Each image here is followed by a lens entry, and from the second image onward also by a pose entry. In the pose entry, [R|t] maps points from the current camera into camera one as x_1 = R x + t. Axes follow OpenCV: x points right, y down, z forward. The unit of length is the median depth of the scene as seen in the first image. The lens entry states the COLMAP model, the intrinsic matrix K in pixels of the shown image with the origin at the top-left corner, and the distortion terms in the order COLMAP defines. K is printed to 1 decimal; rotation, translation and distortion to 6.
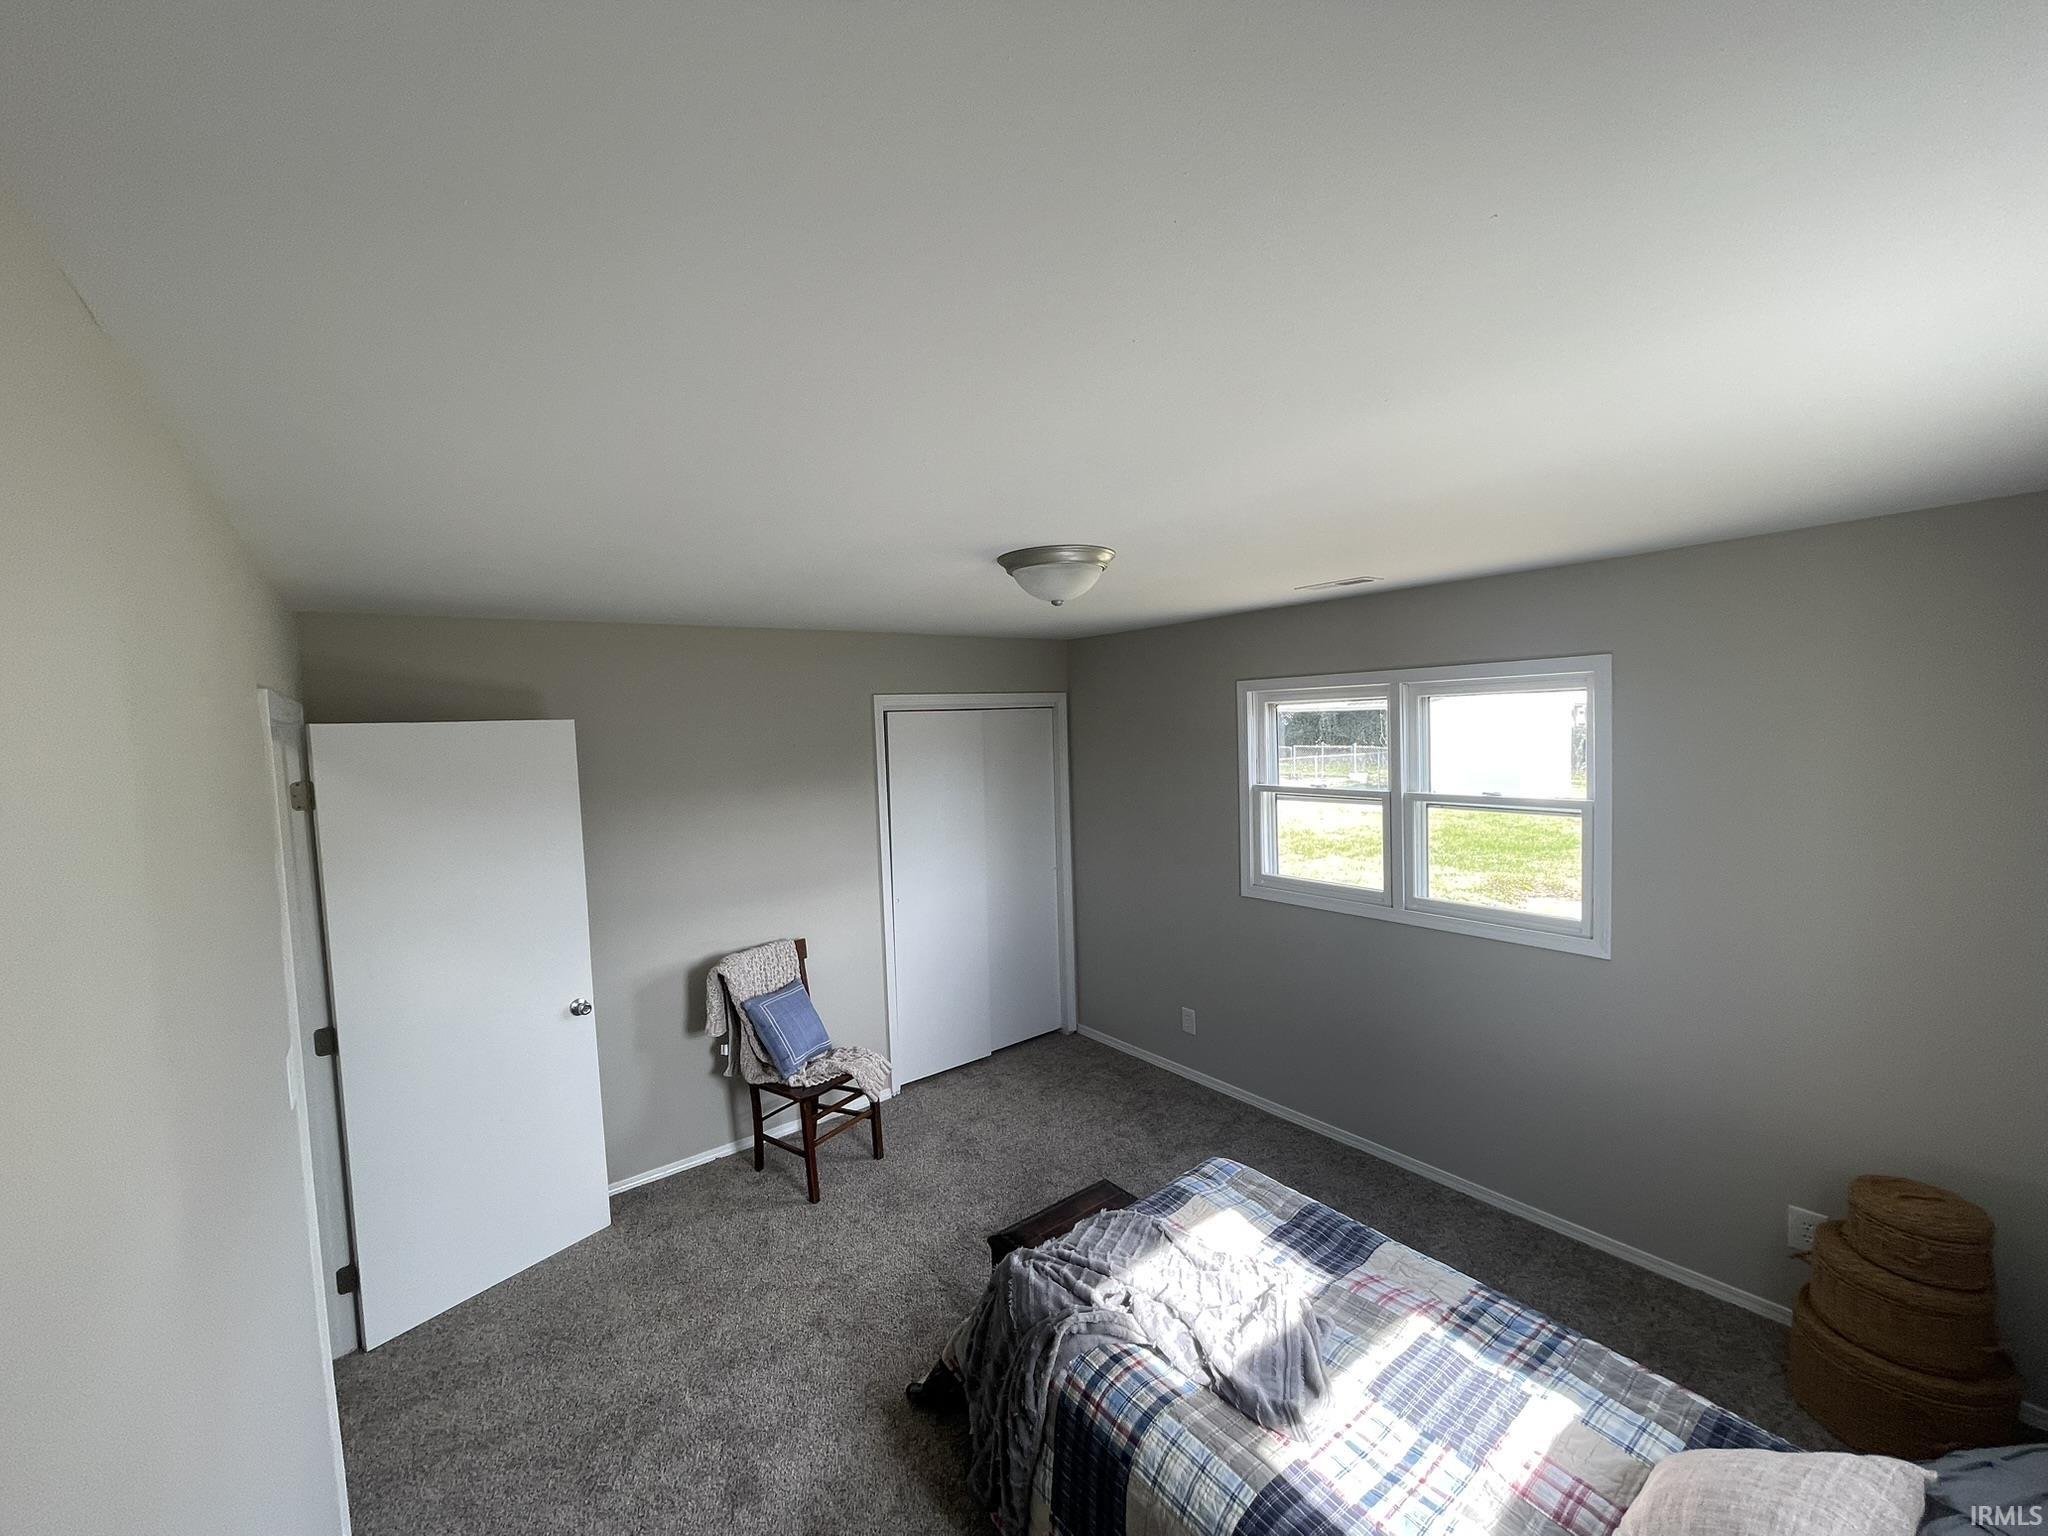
lens RADIAL K [[822.4, 0, 1024.4], [0, 822.4, 769.0], [0, 0, 1]] dist [-0.000941, 0.000015]
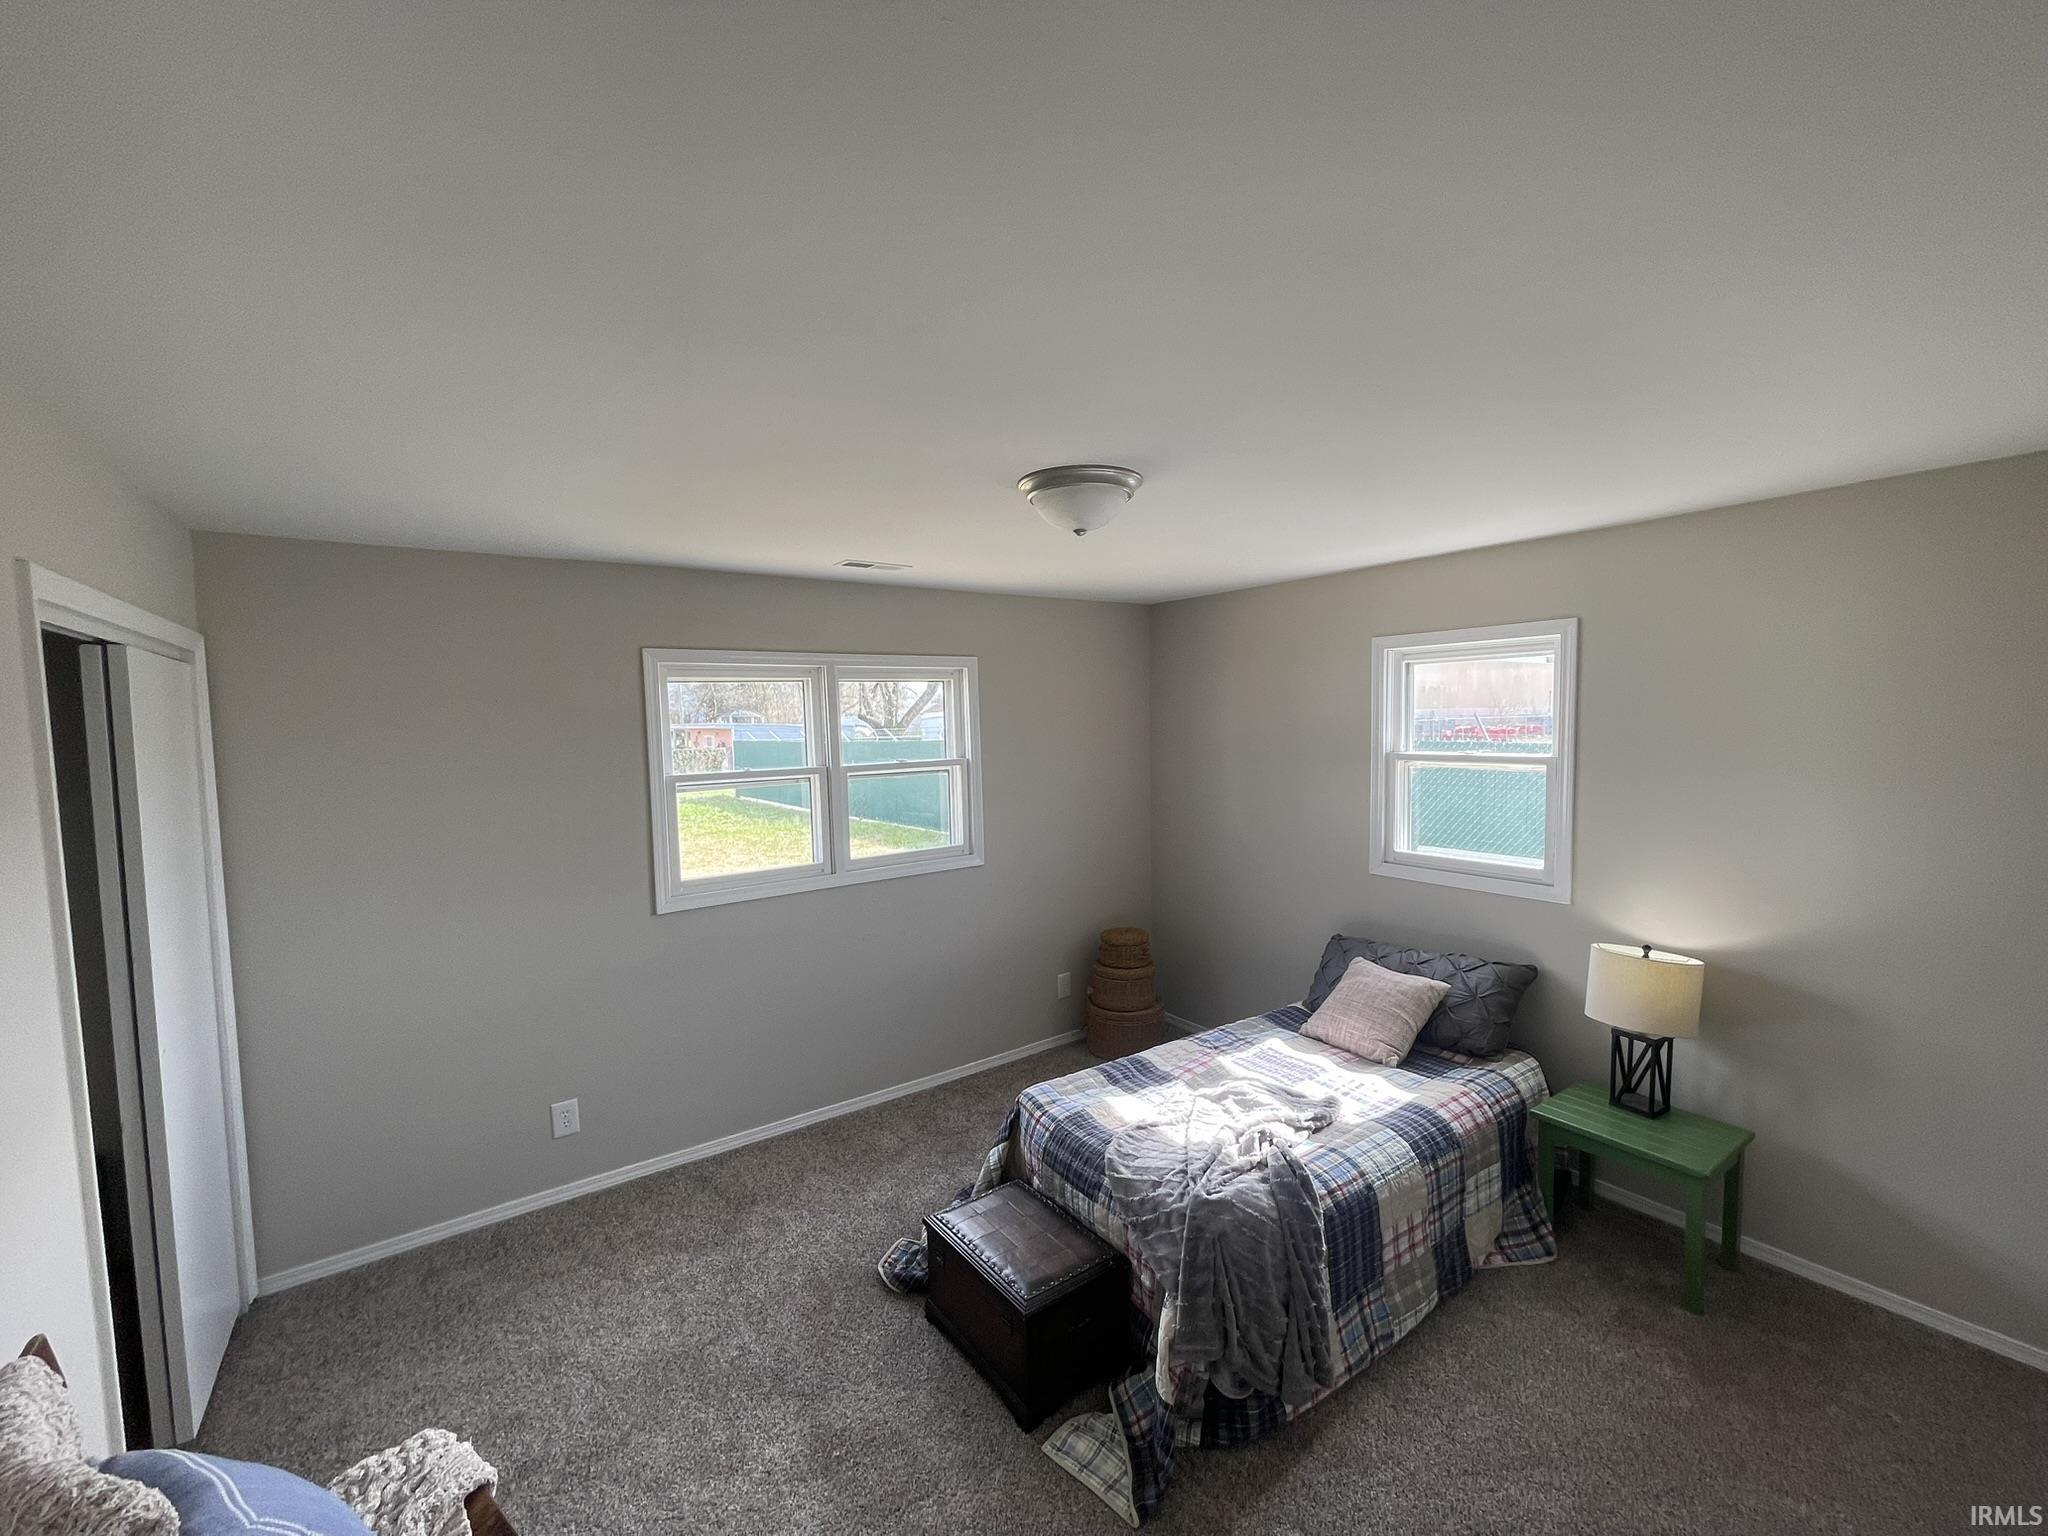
lens RADIAL K [[822.4, 0, 1015.0], [0, 822.4, 775.9], [0, 0, 1]] dist [-0.000941, 0.000015]
pose [[0.060786, -0.036566, 0.997481, -0.615658], [0.084210, 0.995954, 0.031378, 0.027304], [-0.994592, 0.082091, 0.063619, 0.703890]]
